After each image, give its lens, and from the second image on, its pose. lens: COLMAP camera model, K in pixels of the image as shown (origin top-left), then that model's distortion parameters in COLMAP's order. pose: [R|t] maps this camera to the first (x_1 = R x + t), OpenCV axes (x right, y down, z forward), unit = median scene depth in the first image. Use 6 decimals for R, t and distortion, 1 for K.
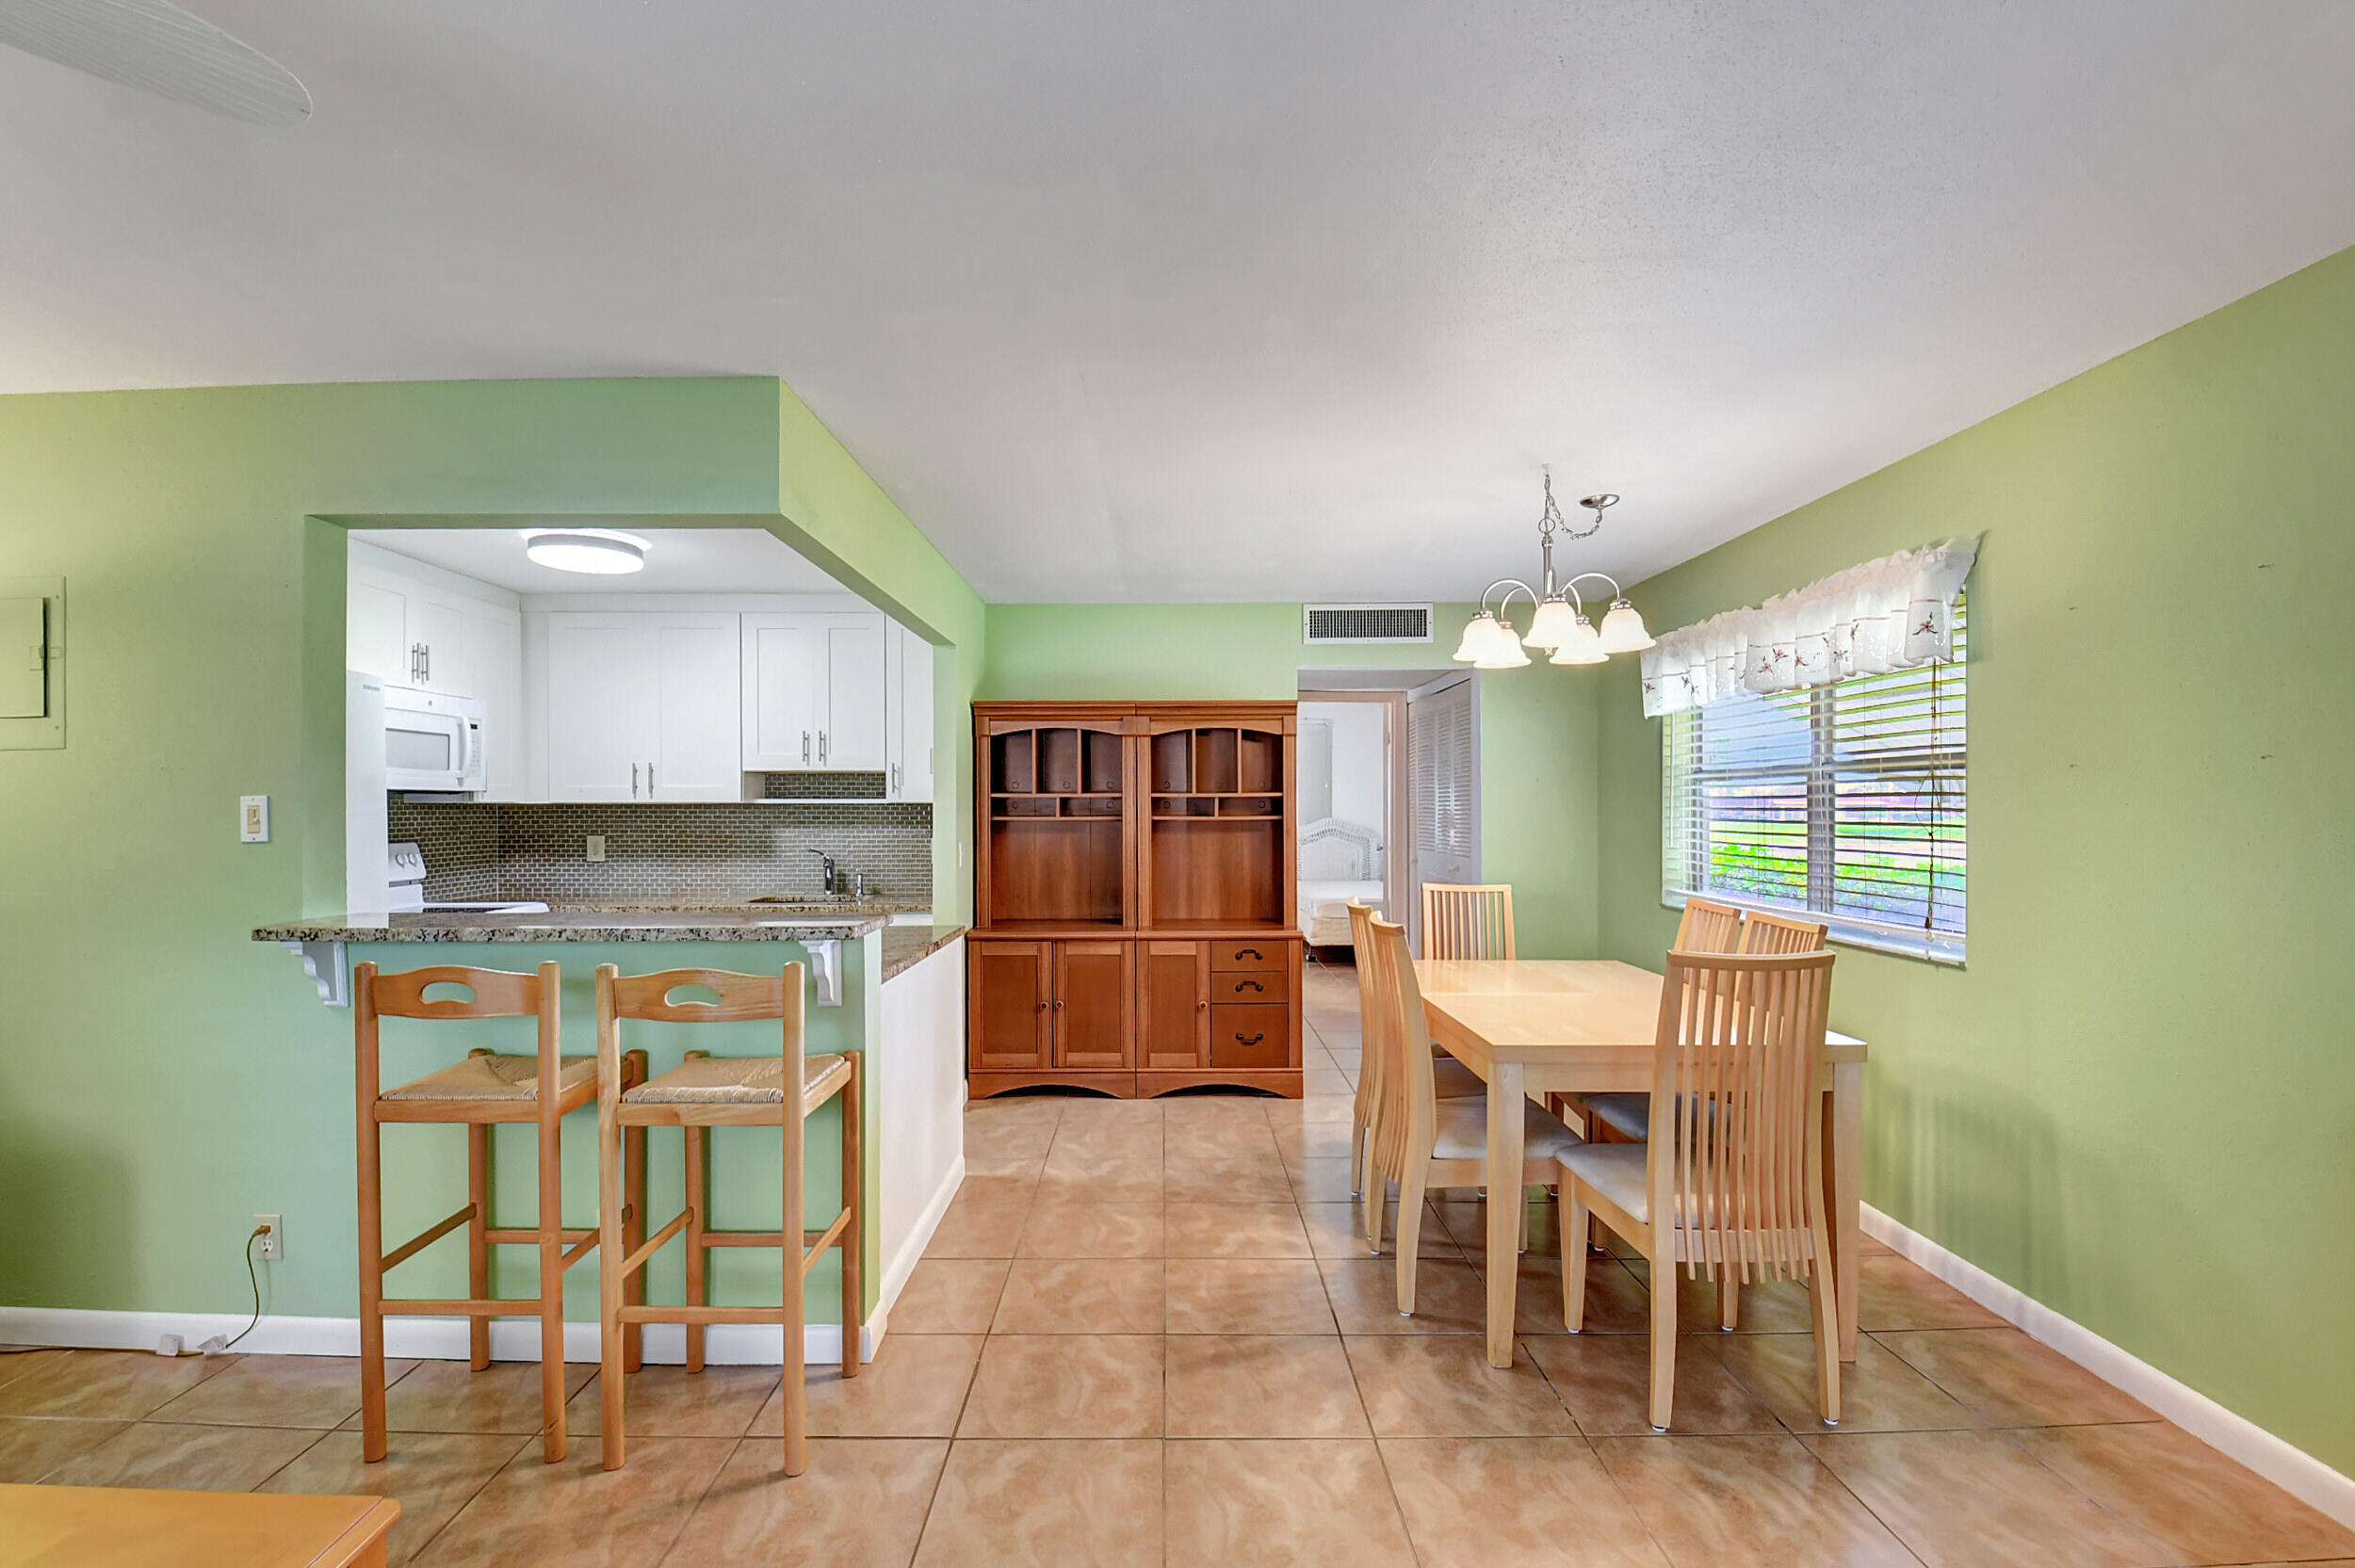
lens RADIAL K [[1063.7, 0, 1165.8], [0, 1063.7, 803.3], [0, 0, 1]] dist [0.028834, -0.043937]
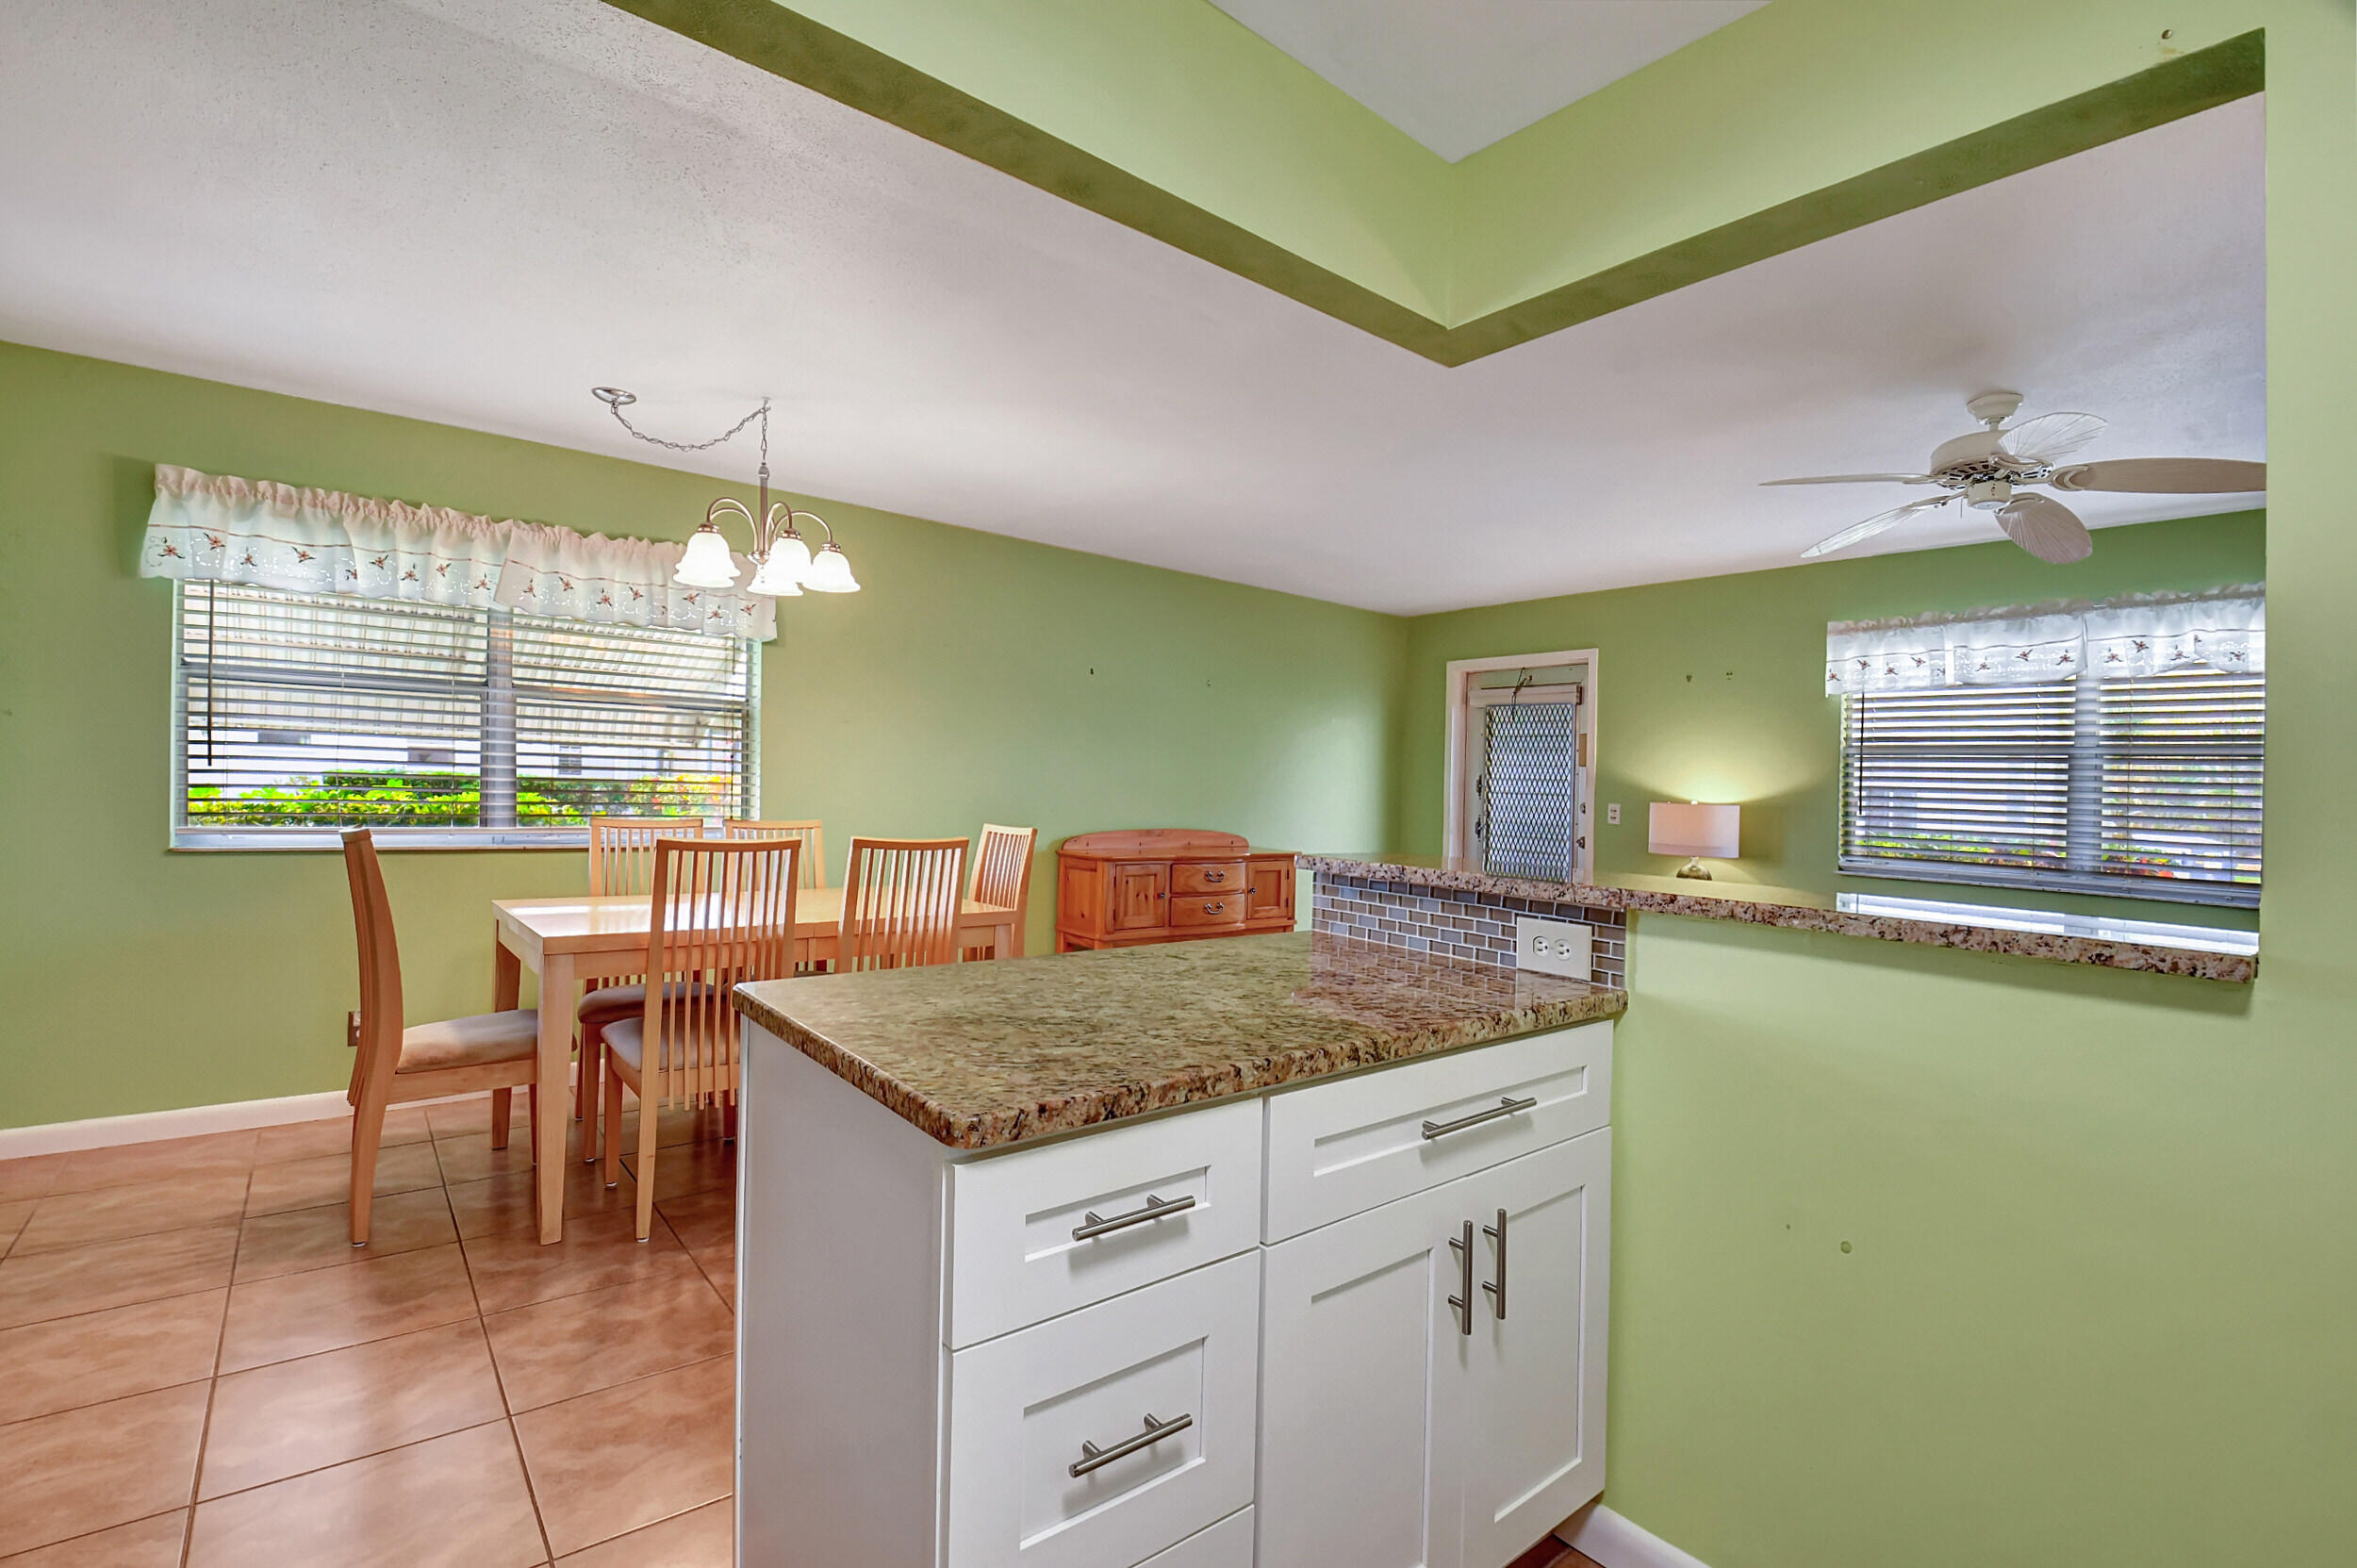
lens RADIAL K [[1048.2, 0, 1164.4], [0, 1048.2, 803.1], [0, 0, 1]] dist [0.001527, -0.021173]
pose [[-0.628850, -0.033415, 0.776808, -0.450467], [-0.034109, 0.999300, 0.015374, 0.030844], [-0.776778, -0.016828, -0.629550, 0.885495]]
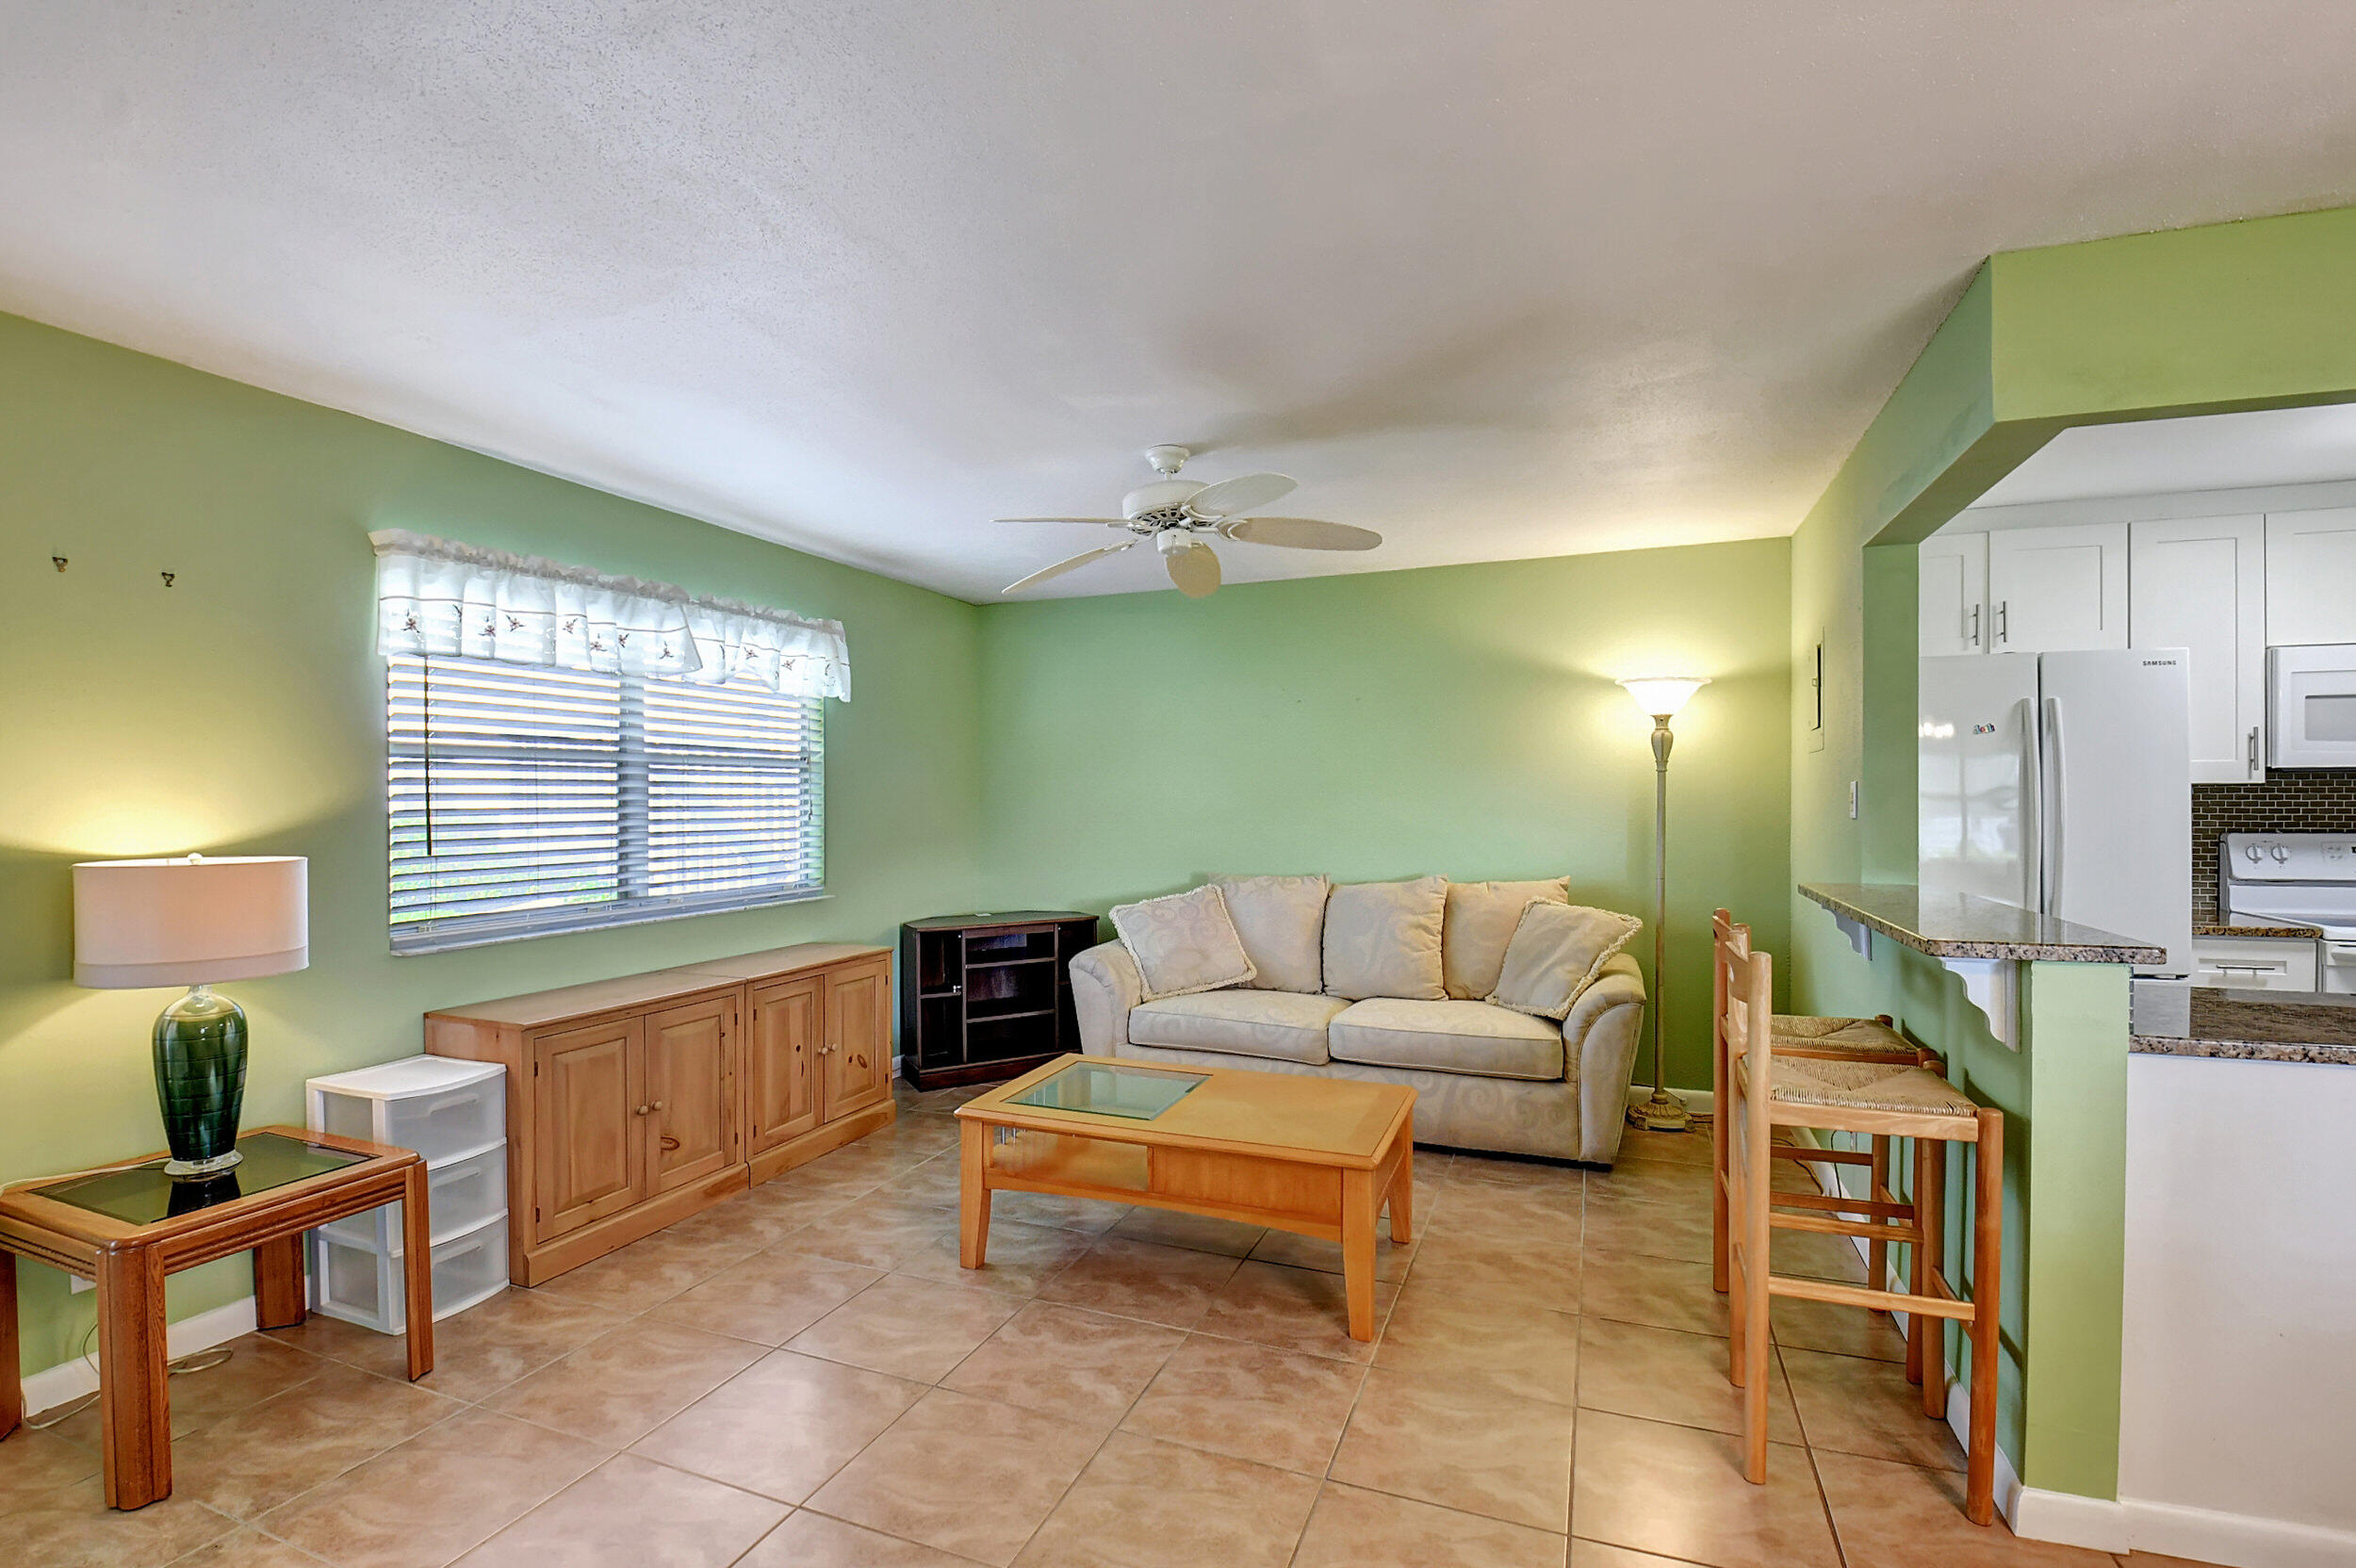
lens RADIAL K [[1071.9, 0, 1173.9], [0, 1071.9, 798.2], [0, 0, 1]] dist [0.008814, -0.017264]
pose [[-0.362608, 0.005693, -0.931924, 0.324629], [0.006678, 0.999972, 0.003511, 0.001534], [0.931918, -0.004950, -0.362636, 0.379503]]
